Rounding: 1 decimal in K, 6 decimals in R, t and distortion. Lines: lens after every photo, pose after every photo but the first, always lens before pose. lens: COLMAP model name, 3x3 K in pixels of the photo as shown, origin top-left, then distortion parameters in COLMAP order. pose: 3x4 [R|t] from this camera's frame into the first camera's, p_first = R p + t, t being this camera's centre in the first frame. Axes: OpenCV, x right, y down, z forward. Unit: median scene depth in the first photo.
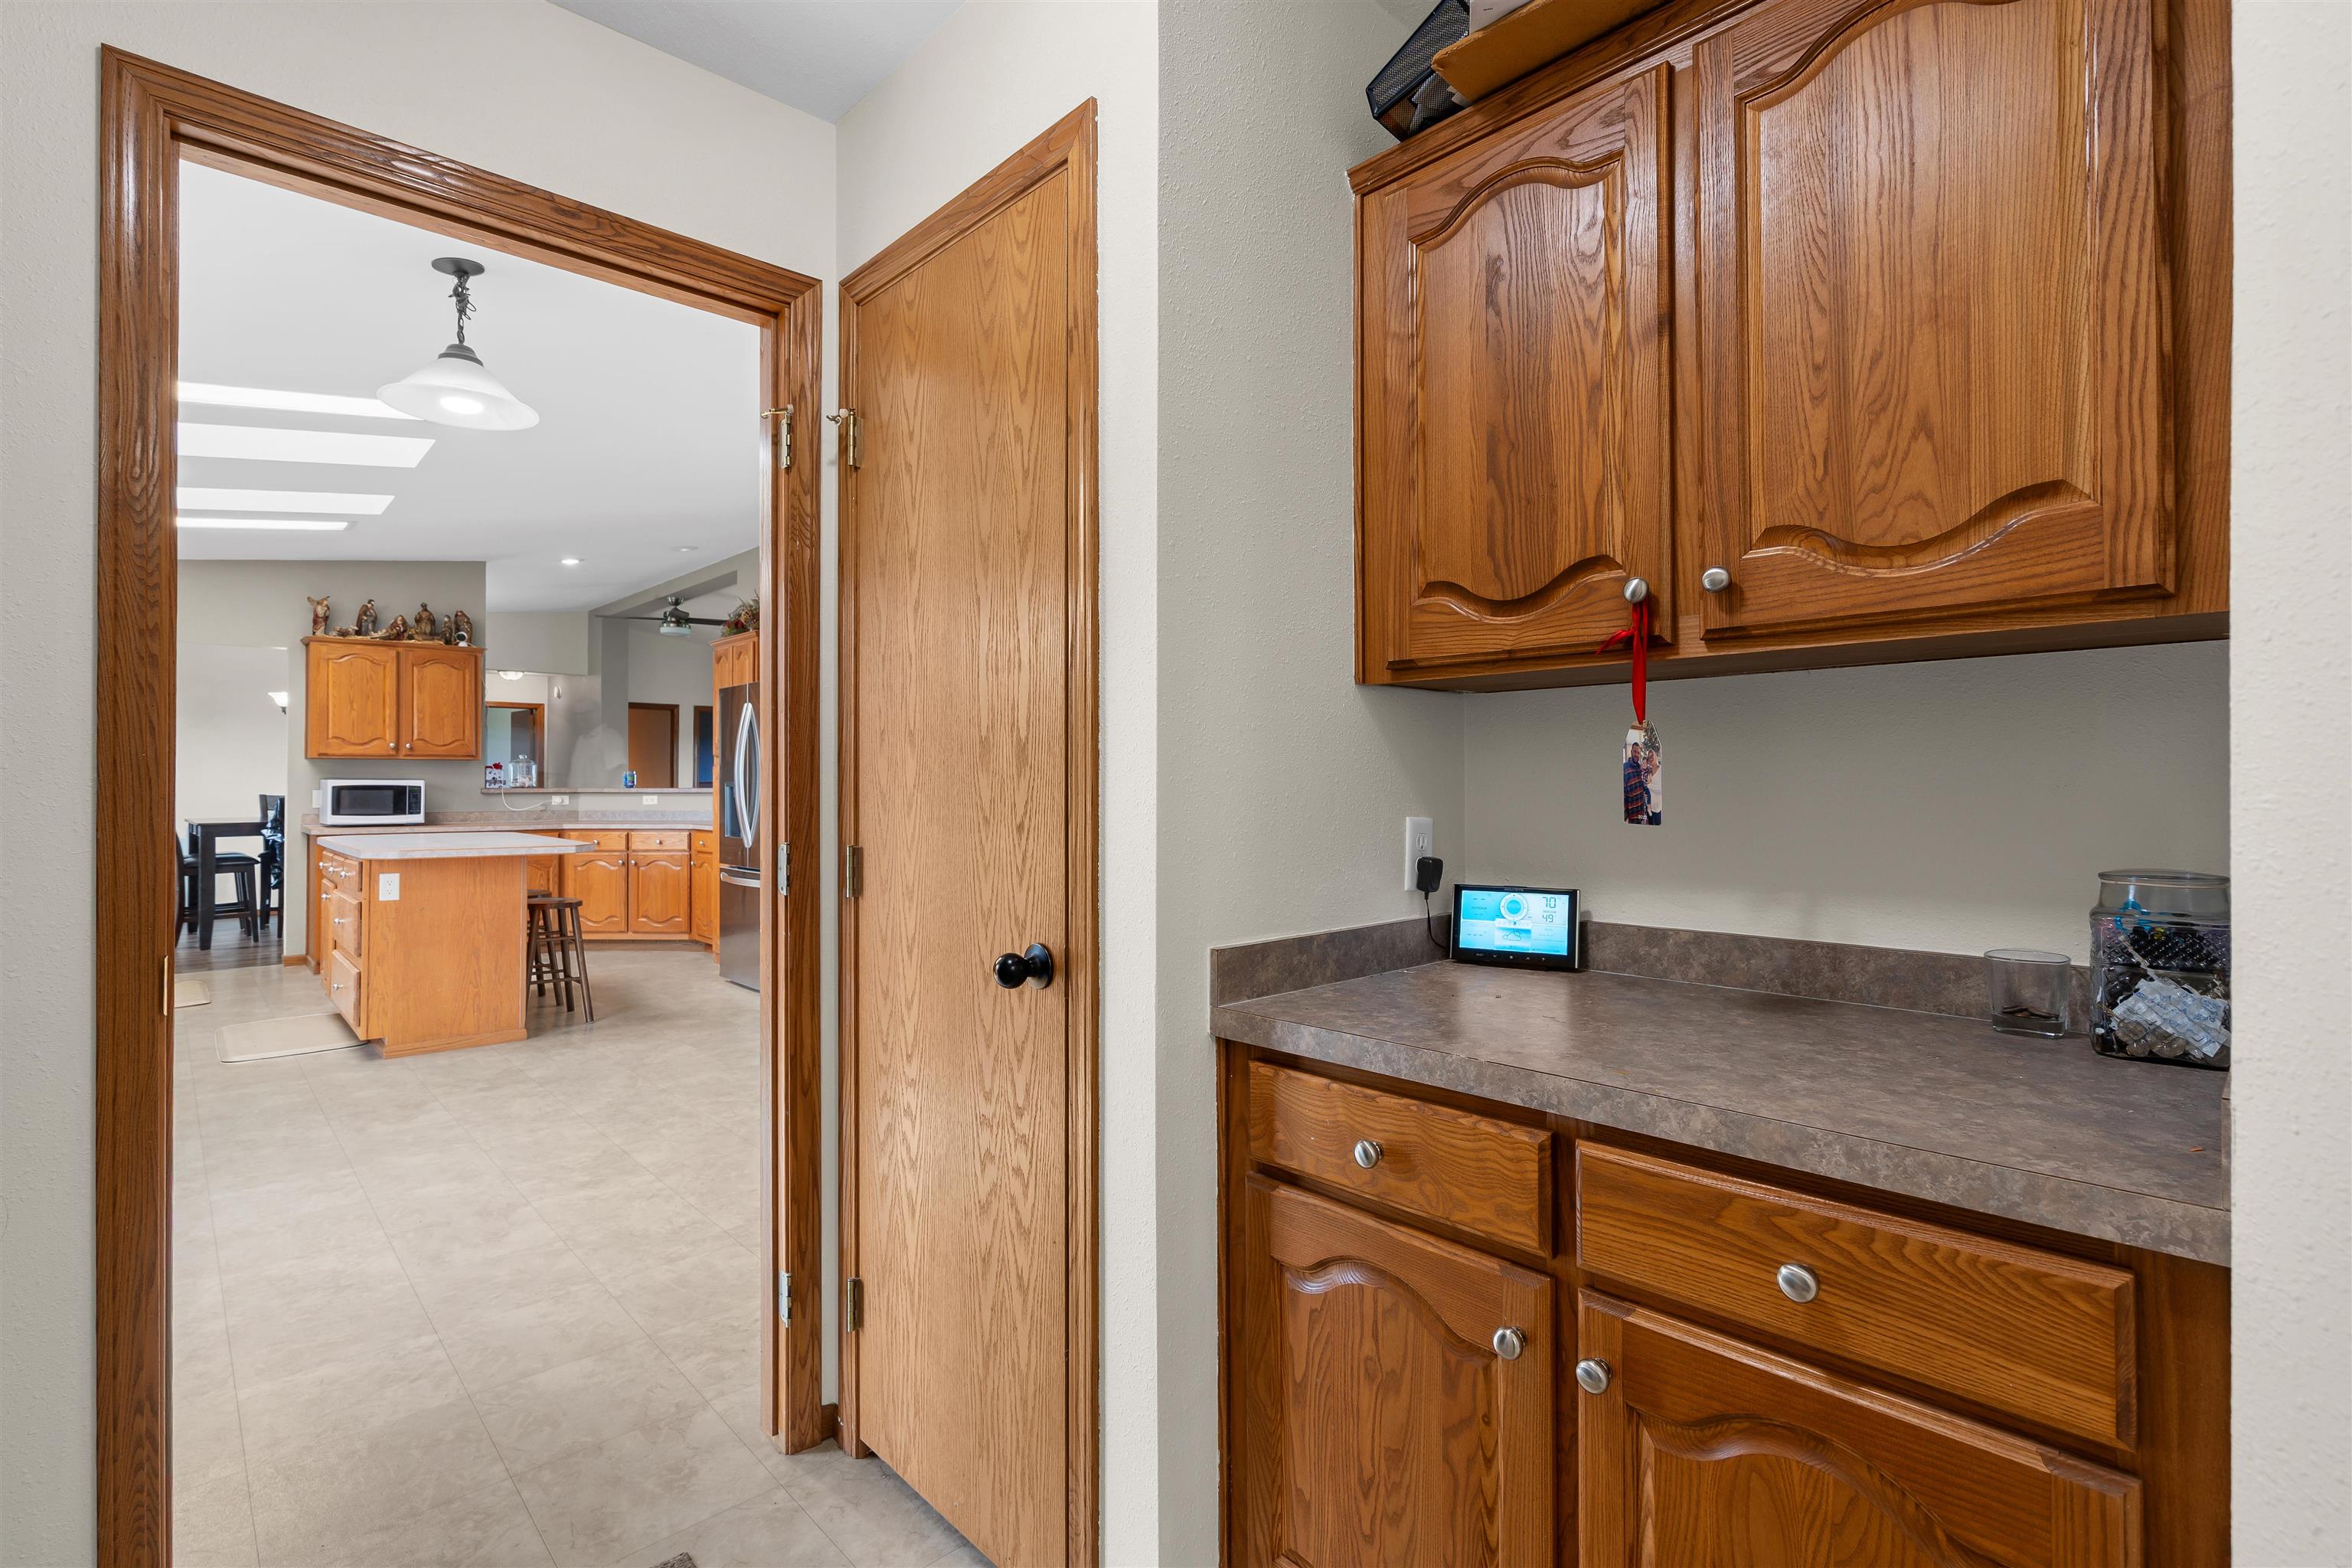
lens RADIAL K [[1074.0, 0, 1173.0], [0, 1074.0, 771.9], [0, 0, 1]] dist [-0.003822, 0.000552]
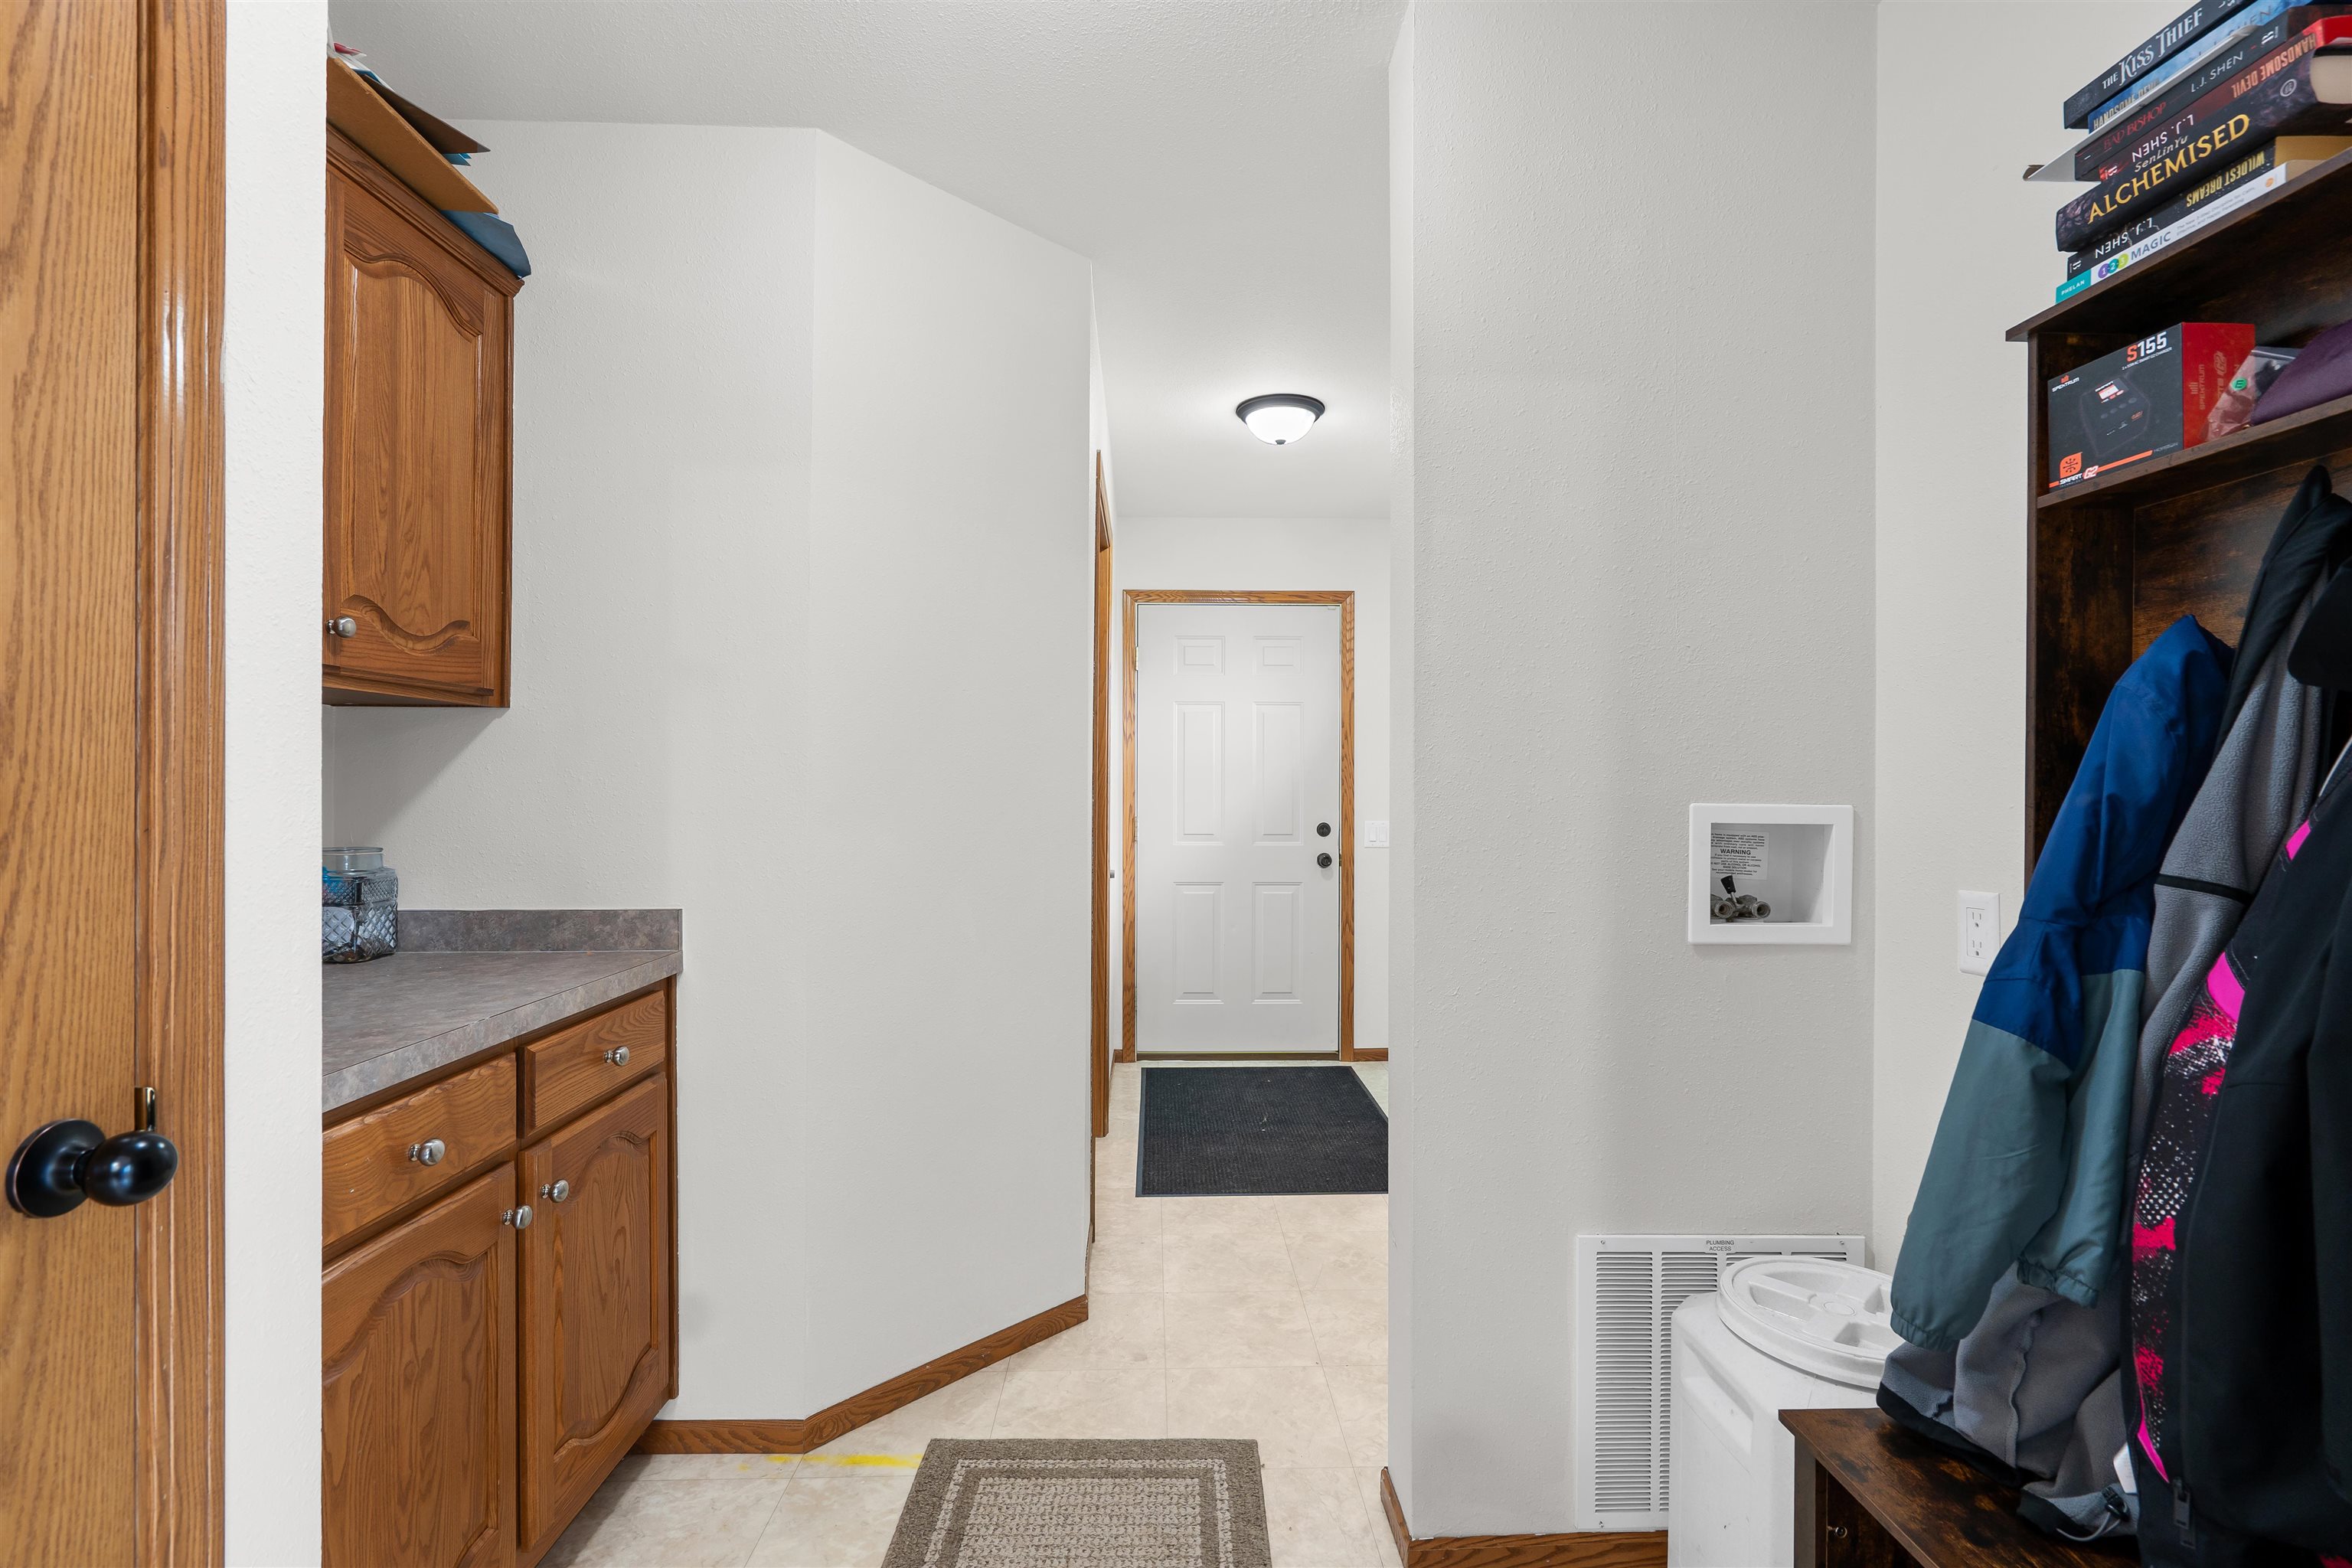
lens RADIAL K [[1066.2, 0, 1172.9], [0, 1066.2, 789.8], [0, 0, 1]] dist [-0.001017, 0.000693]
pose [[-0.738627, 0.001132, 0.674113, -0.181109], [-0.006992, 0.999932, -0.009341, 0.002200], [-0.674078, -0.011613, -0.738569, 0.223561]]
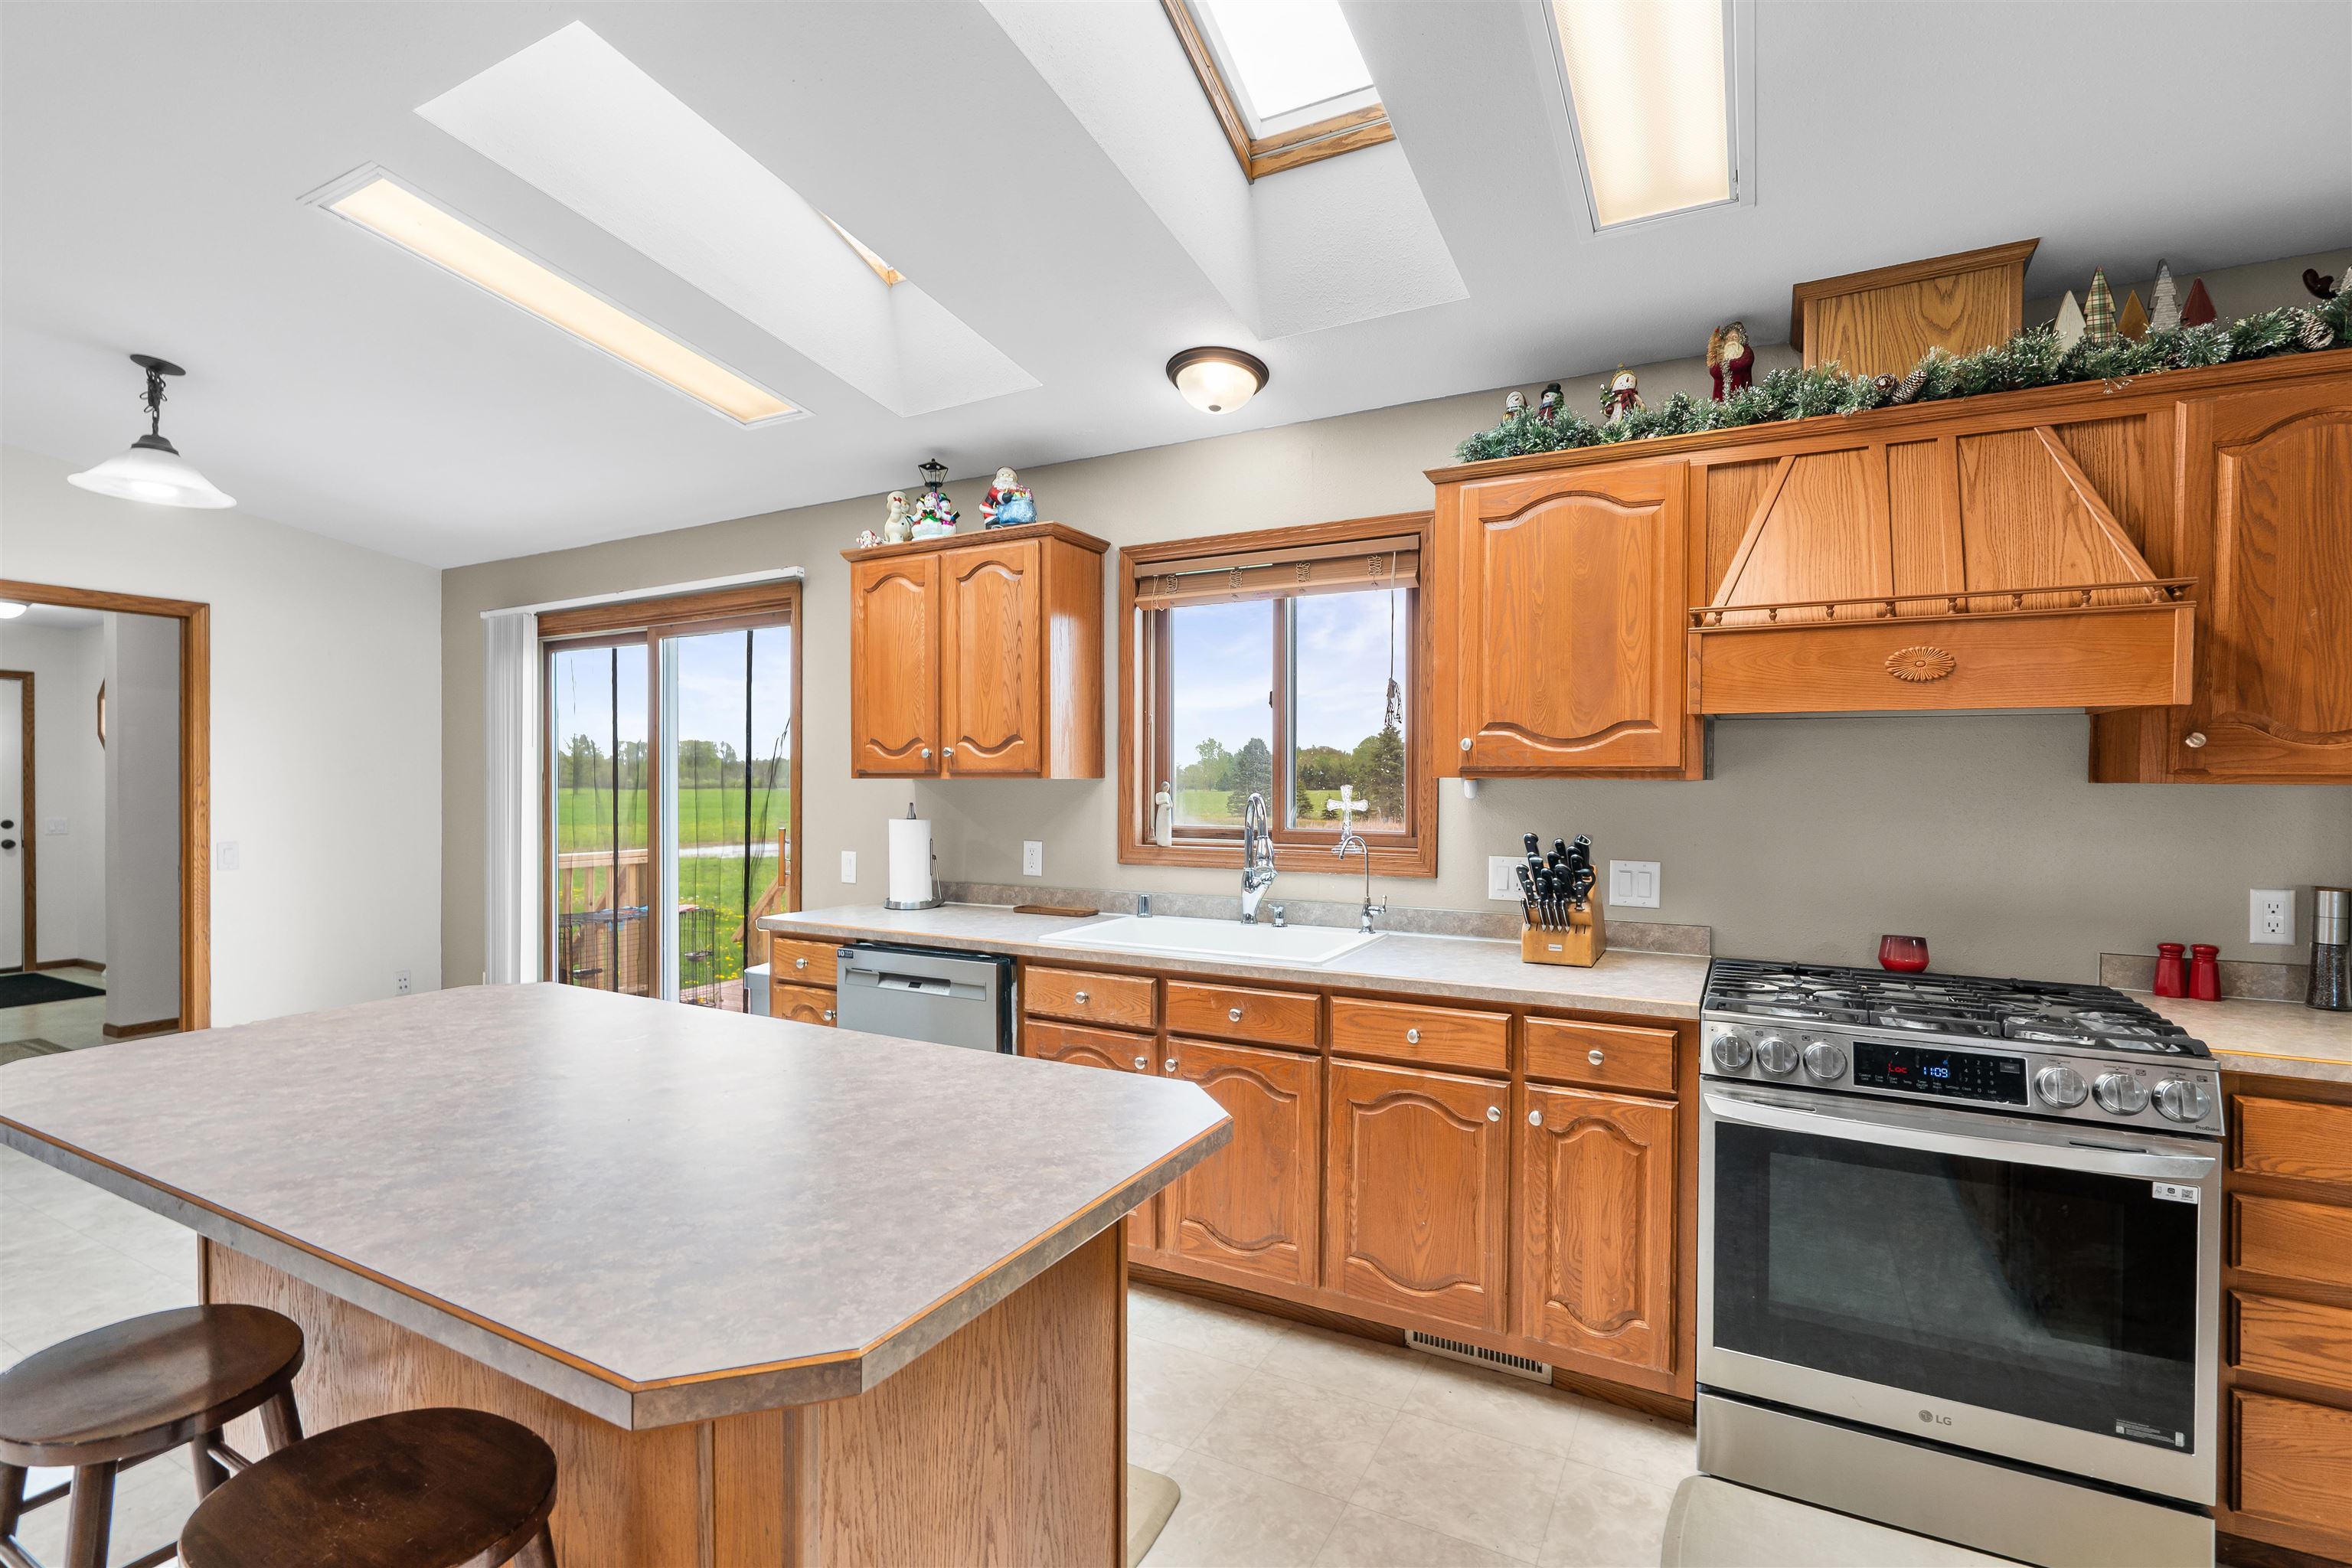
lens RADIAL K [[1077.5, 0, 1191.7], [0, 1077.5, 789.1], [0, 0, 1]] dist [-0.005035, 0.001576]
pose [[-0.950264, 0.001553, -0.311440, -0.570384], [0.001625, 0.999999, 0.000030, -0.012747], [0.311440, -0.000478, -0.950266, 1.019481]]
